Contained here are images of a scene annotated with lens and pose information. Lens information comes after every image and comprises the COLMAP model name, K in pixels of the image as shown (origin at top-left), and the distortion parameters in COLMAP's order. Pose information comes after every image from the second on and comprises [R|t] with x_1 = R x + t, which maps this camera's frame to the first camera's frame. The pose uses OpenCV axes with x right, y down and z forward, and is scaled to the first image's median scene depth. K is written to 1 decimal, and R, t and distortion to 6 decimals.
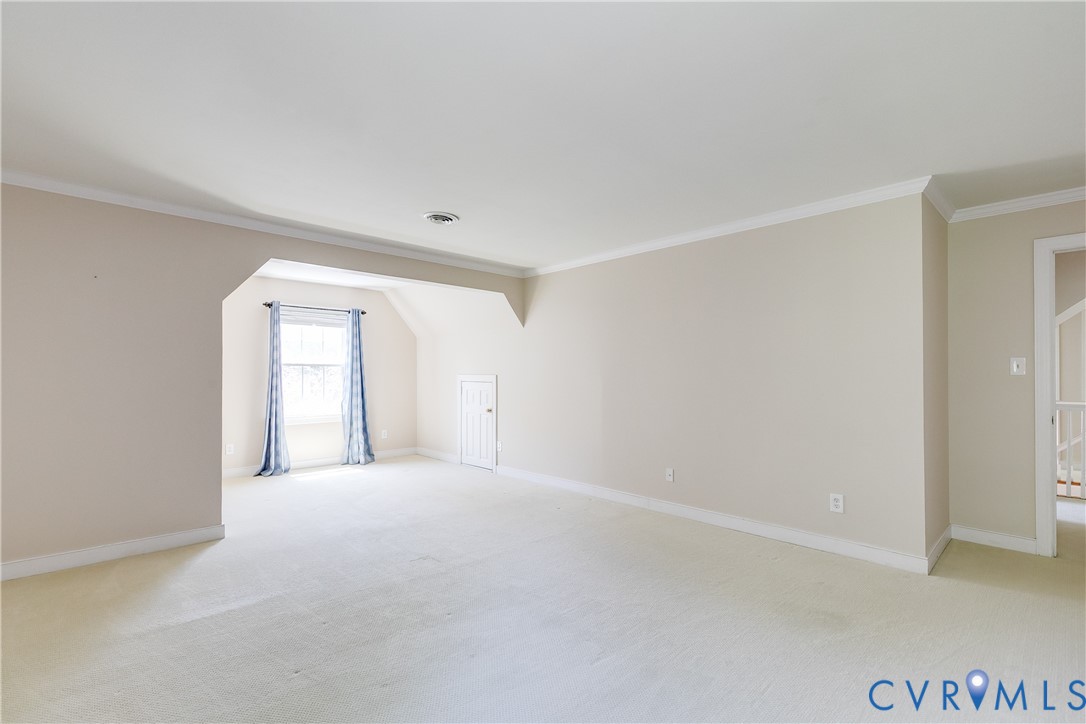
lens RADIAL K [[491.9, 0, 549.8], [0, 491.9, 364.9], [0, 0, 1]] dist [0.001895, -0.000102]
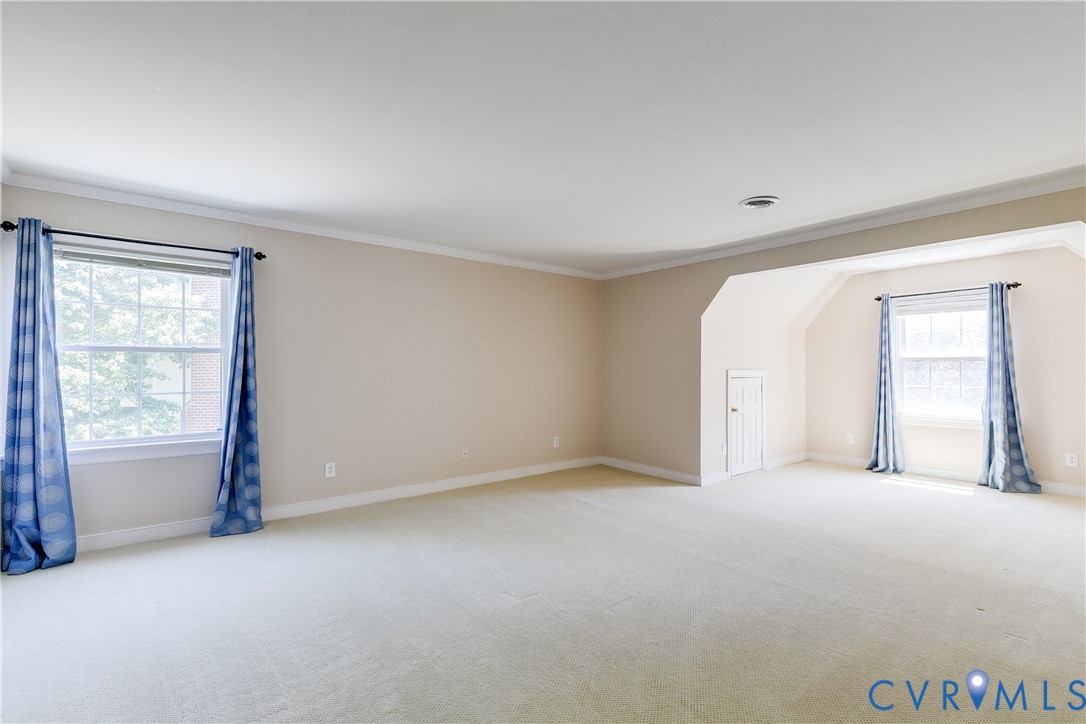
lens RADIAL K [[491.9, 0, 550.4], [0, 491.9, 362.4], [0, 0, 1]] dist [0.001895, -0.000102]
pose [[-0.084695, -0.010154, -0.996355, 0.463677], [0.015566, 0.999813, -0.011512, 0.006406], [0.996285, -0.016484, -0.084521, 0.422997]]
